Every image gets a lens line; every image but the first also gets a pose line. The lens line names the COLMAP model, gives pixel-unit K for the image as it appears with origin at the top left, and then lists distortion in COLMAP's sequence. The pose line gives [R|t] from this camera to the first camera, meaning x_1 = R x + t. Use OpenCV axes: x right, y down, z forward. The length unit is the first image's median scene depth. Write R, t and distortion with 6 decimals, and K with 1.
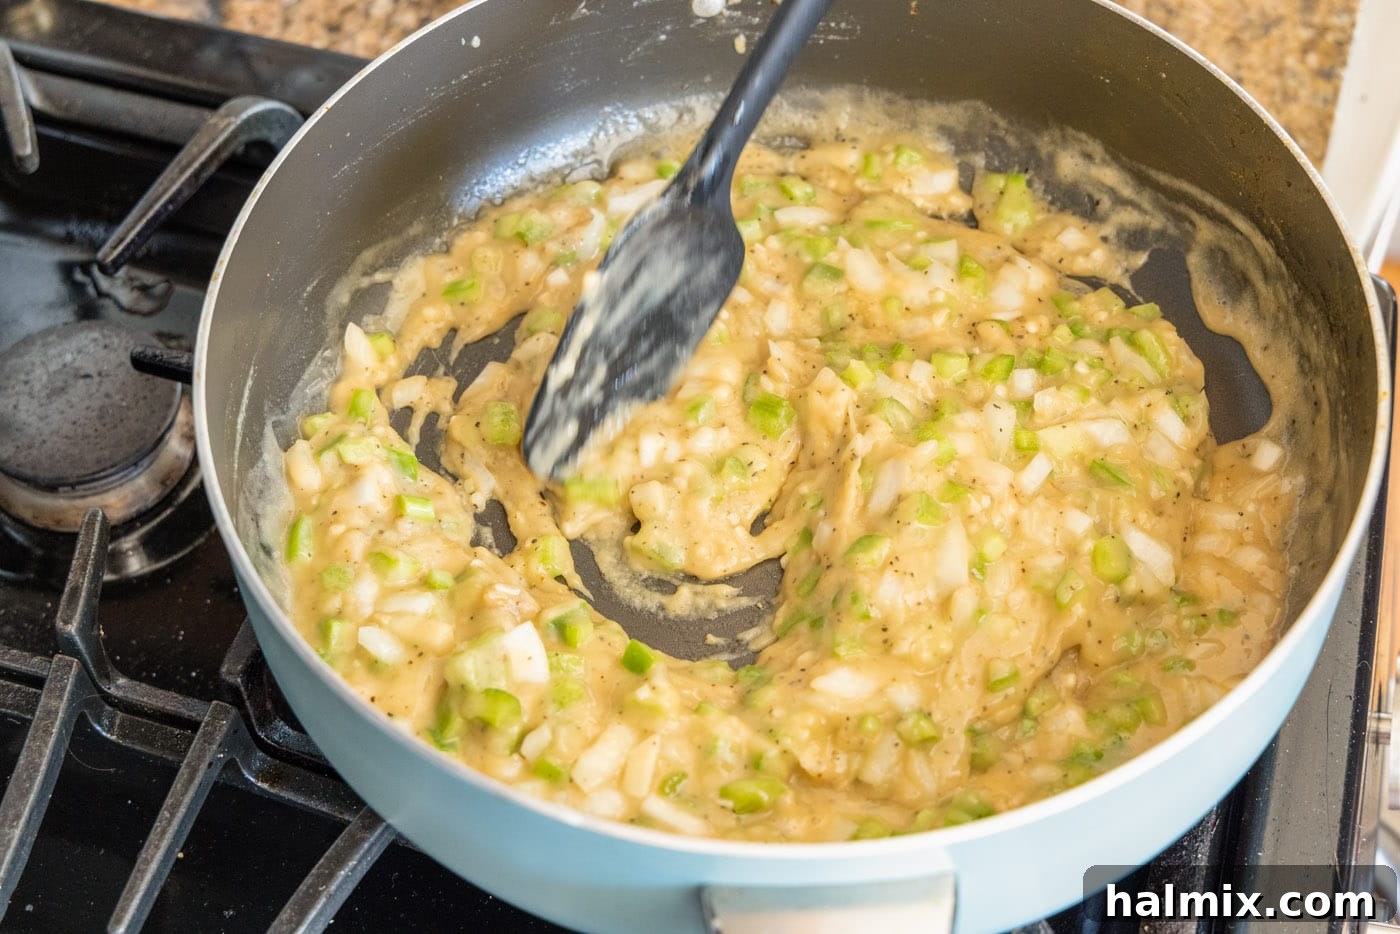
lens RADIAL K [[2331.9, 0, 705.8], [0, 2331.9, 475.2], [0, 0, 1]] dist [0.005537, 0.000000]
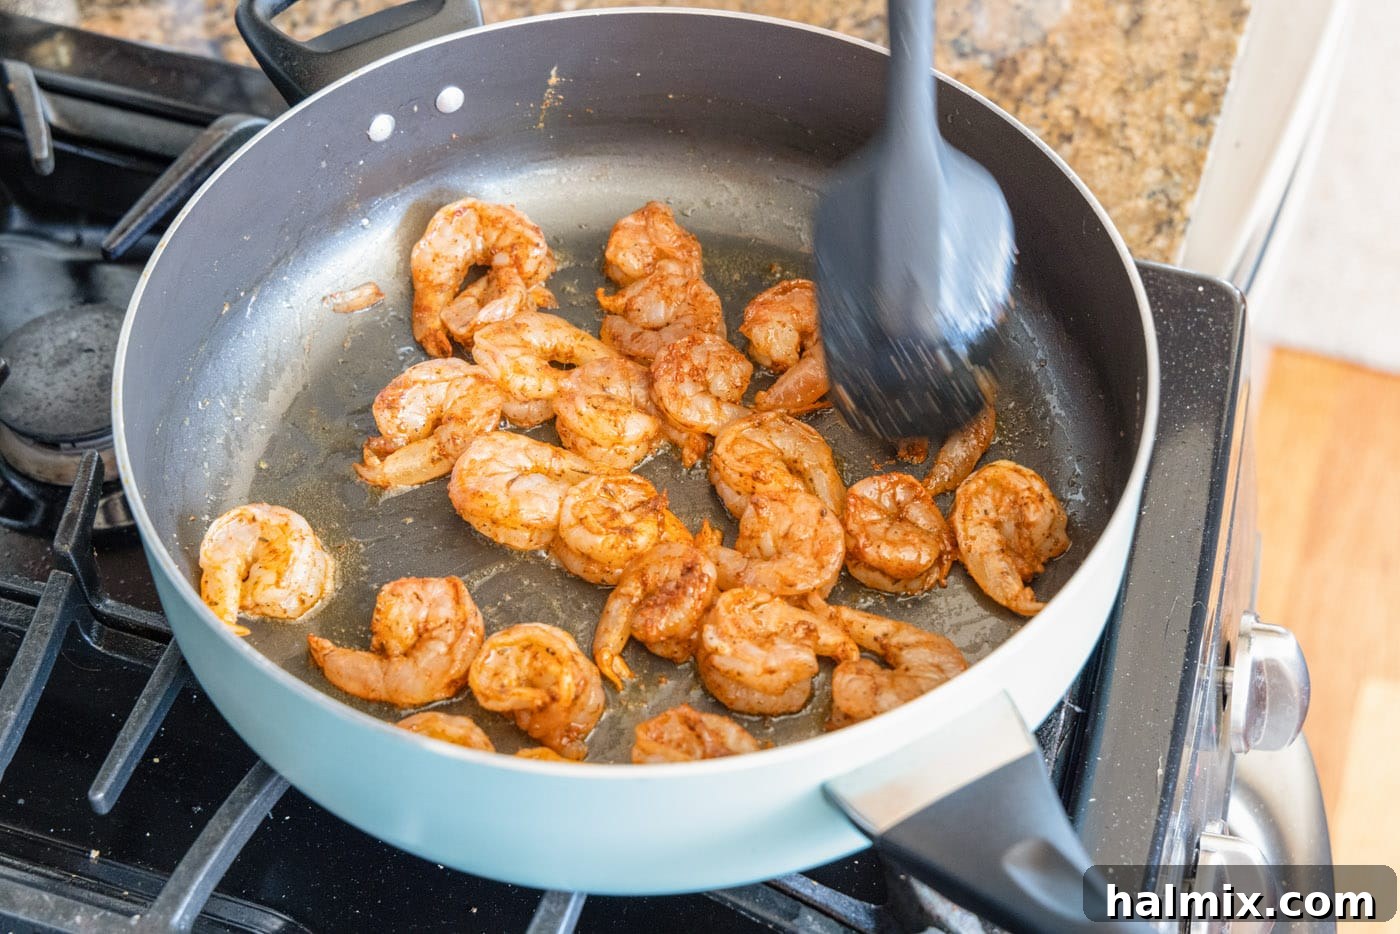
lens RADIAL K [[2331.9, 0, 700.8], [0, 2331.9, 462.5], [0, 0, 1]] dist [0.005537, 0.000000]
pose [[0.999828, 0.017827, -0.005166, 0.039233], [-0.018134, 0.997582, -0.067088, 0.083464], [0.003958, 0.067170, 0.997734, -0.128158]]
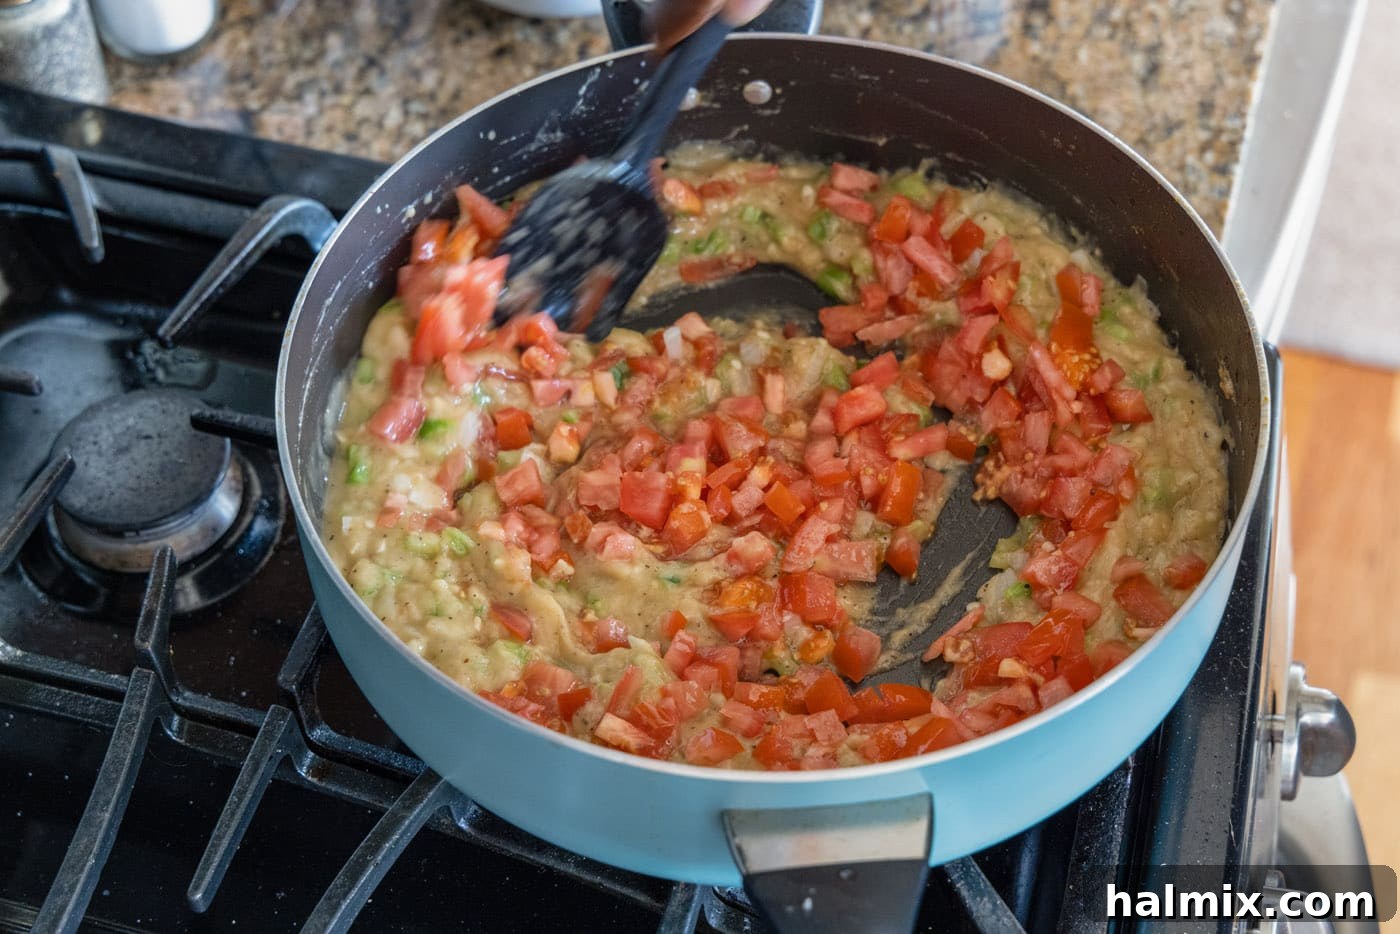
lens RADIAL K [[2331.9, 0, 702.3], [0, 2331.9, 457.3], [0, 0, 1]] dist [0.005537, 0.000000]
pose [[0.999775, -0.010636, 0.018372, -0.013578], [0.011663, 0.998321, -0.056738, 0.036177], [-0.017737, 0.056940, 0.998220, -0.152744]]
